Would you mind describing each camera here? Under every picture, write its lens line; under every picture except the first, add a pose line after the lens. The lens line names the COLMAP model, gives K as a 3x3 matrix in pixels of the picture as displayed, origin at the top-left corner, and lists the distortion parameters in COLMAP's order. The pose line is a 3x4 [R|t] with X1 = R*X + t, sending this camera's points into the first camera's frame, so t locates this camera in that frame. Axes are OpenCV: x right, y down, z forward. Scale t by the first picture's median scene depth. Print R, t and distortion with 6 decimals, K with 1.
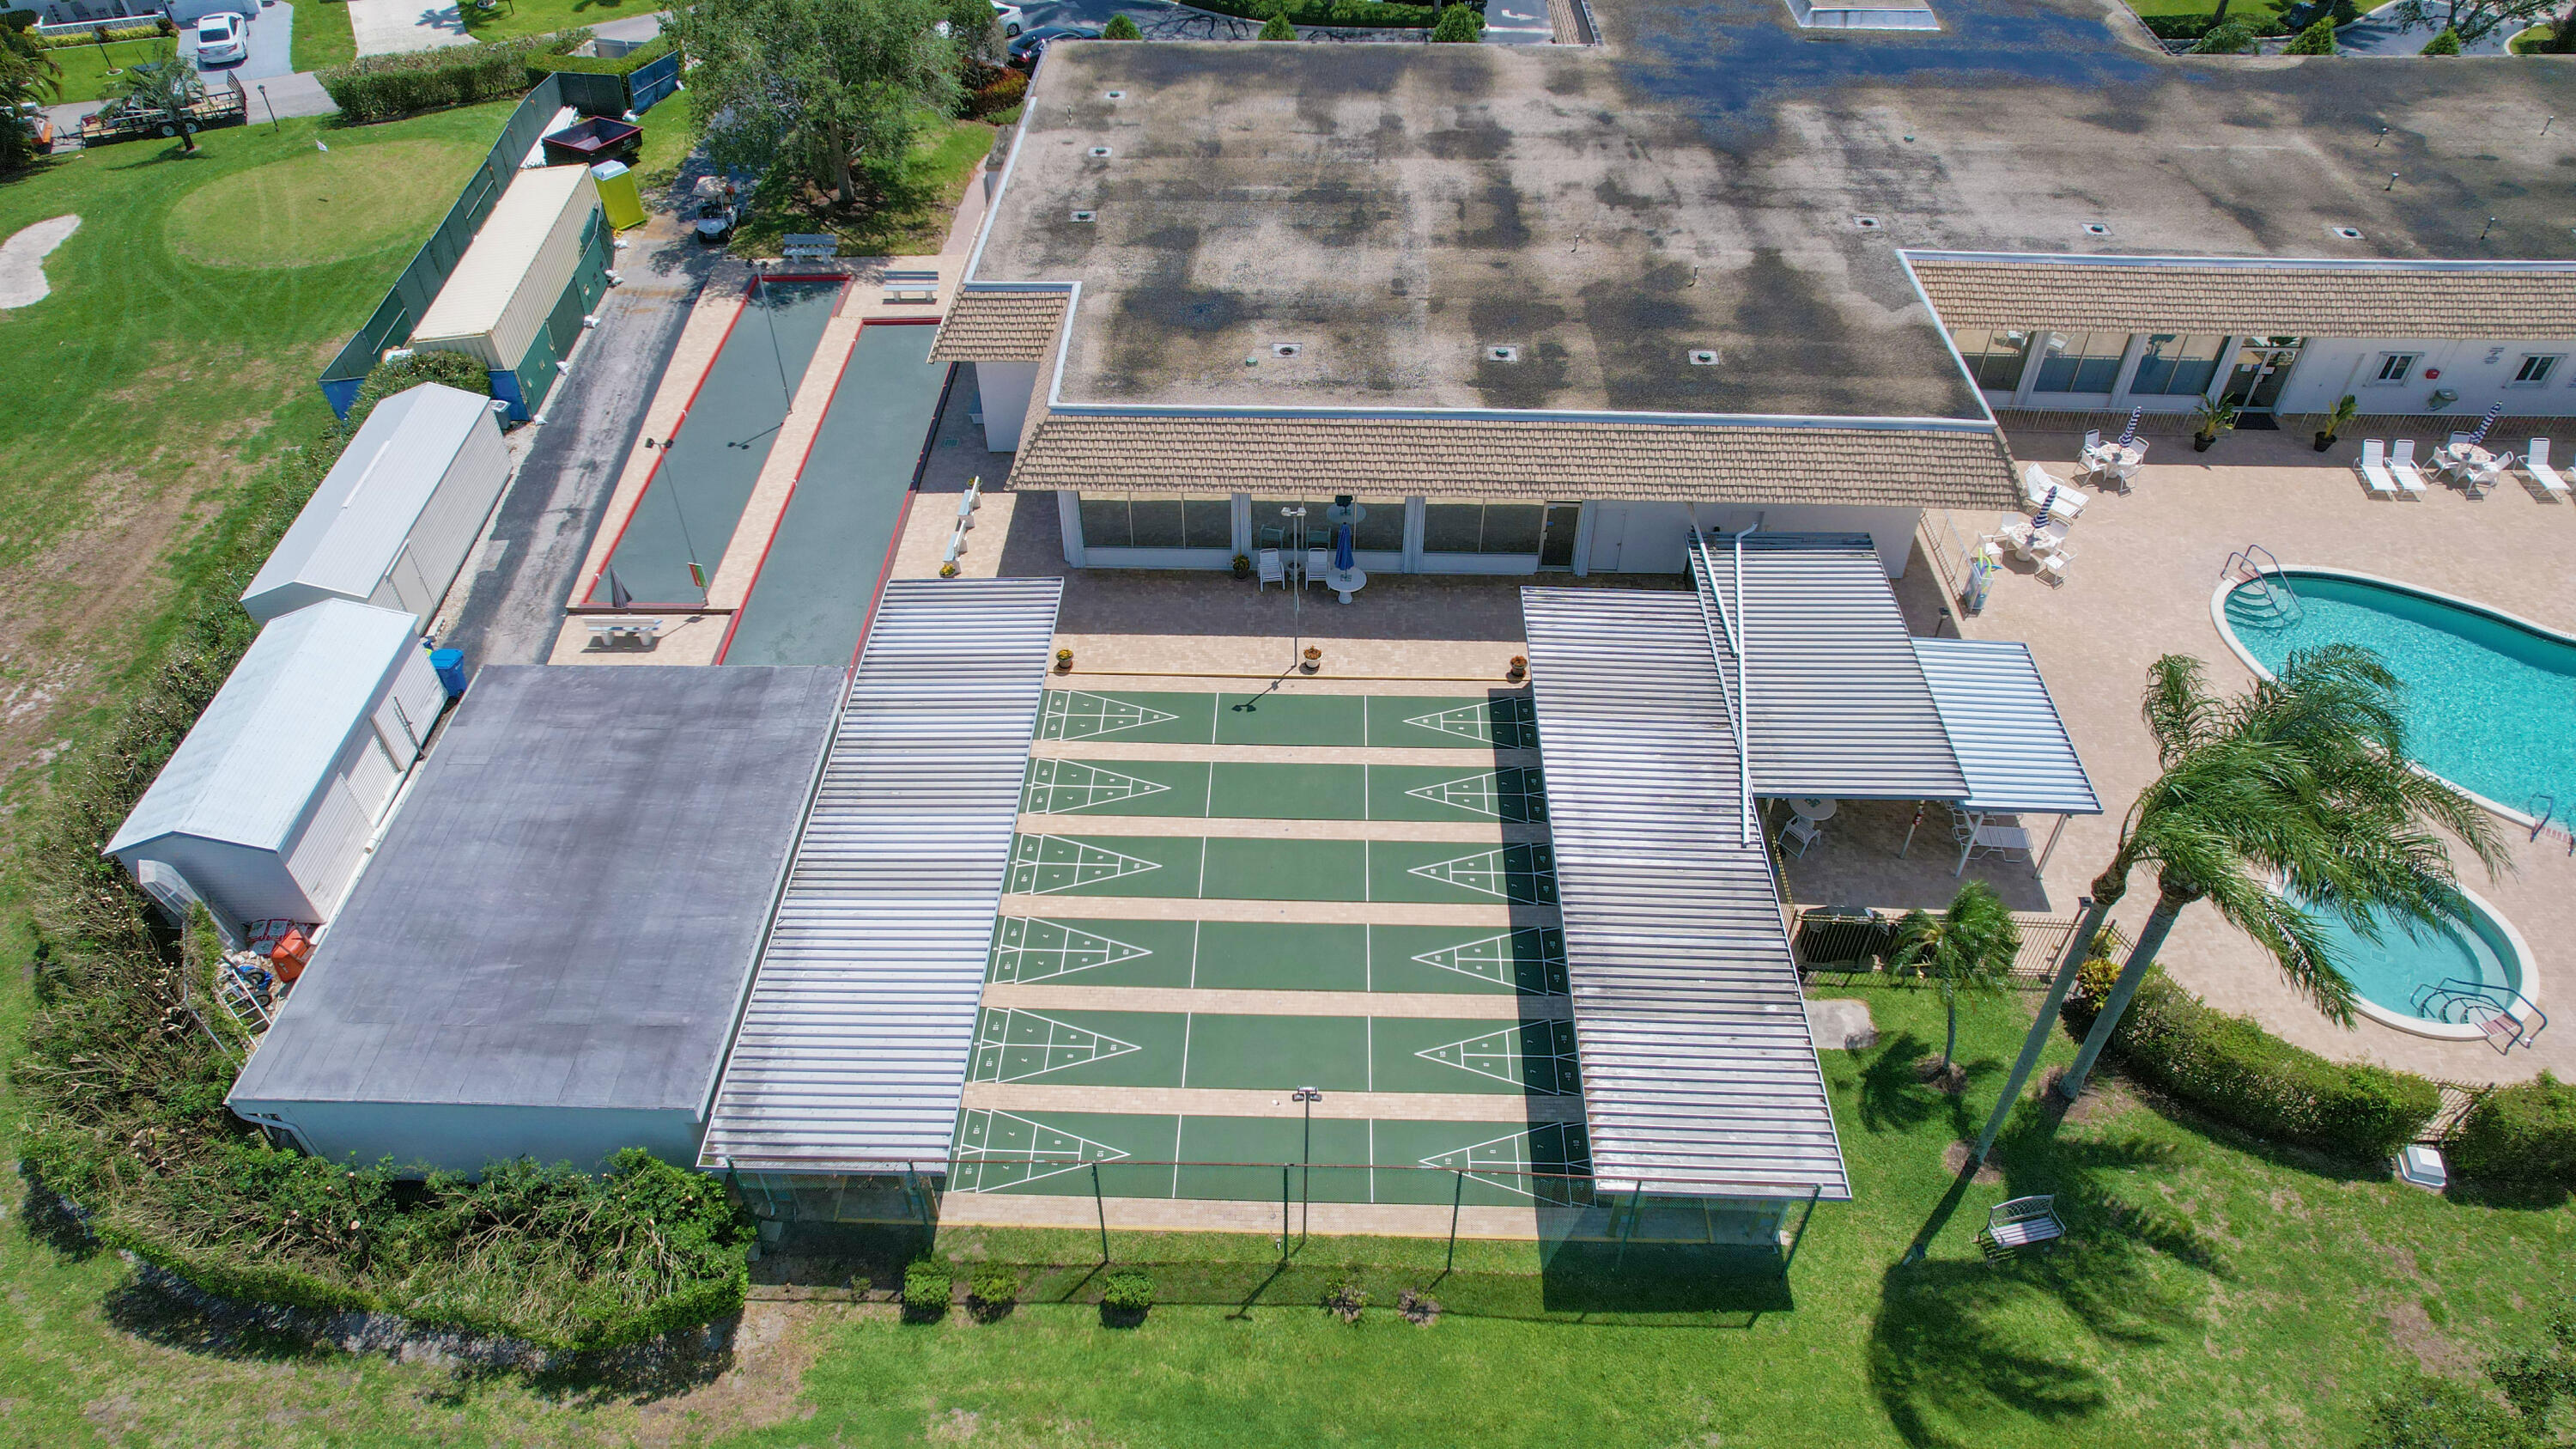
lens RADIAL K [[1619.9, 0, 1284.0], [0, 1619.9, 740.5], [0, 0, 1]] dist [-0.034756, 0.022810]
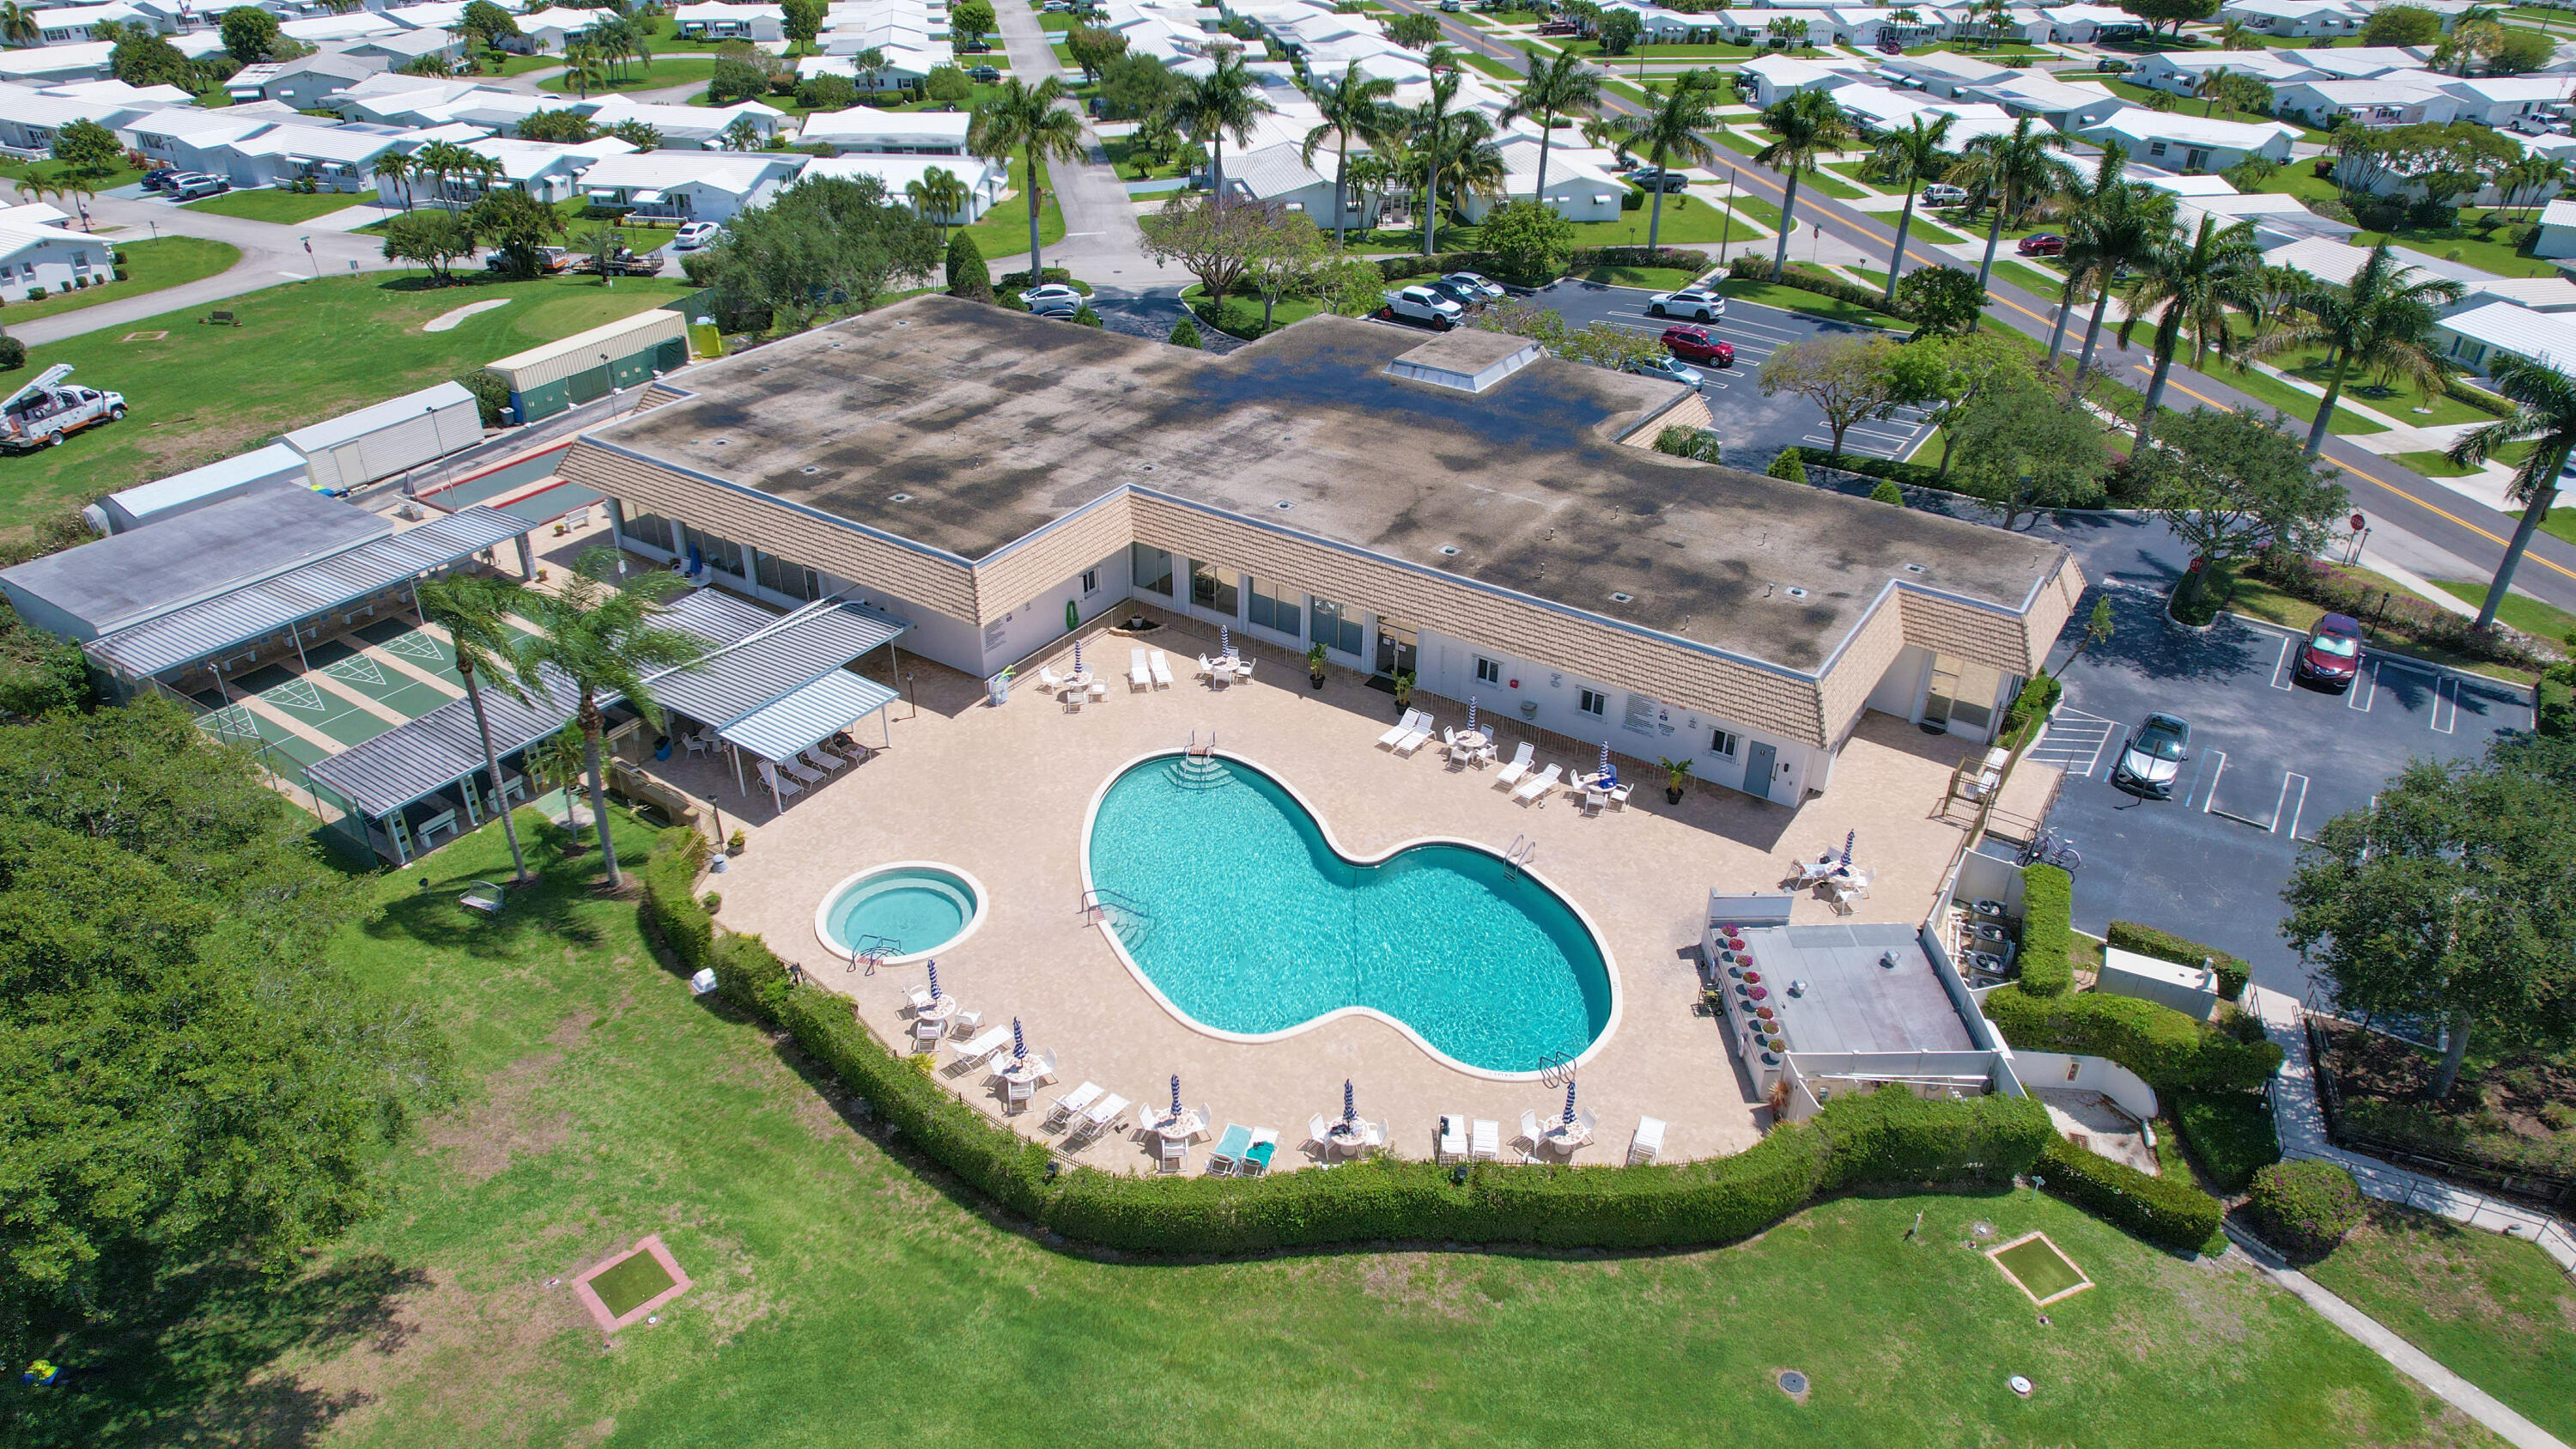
lens RADIAL K [[1619.9, 0, 1293.8], [0, 1619.9, 770.2], [0, 0, 1]] dist [-0.034756, 0.022810]
pose [[0.848199, 0.287984, -0.444548, 1.389872], [-0.369409, 0.923105, -0.106835, 0.028593], [0.379598, 0.254837, 0.889361, -0.163746]]
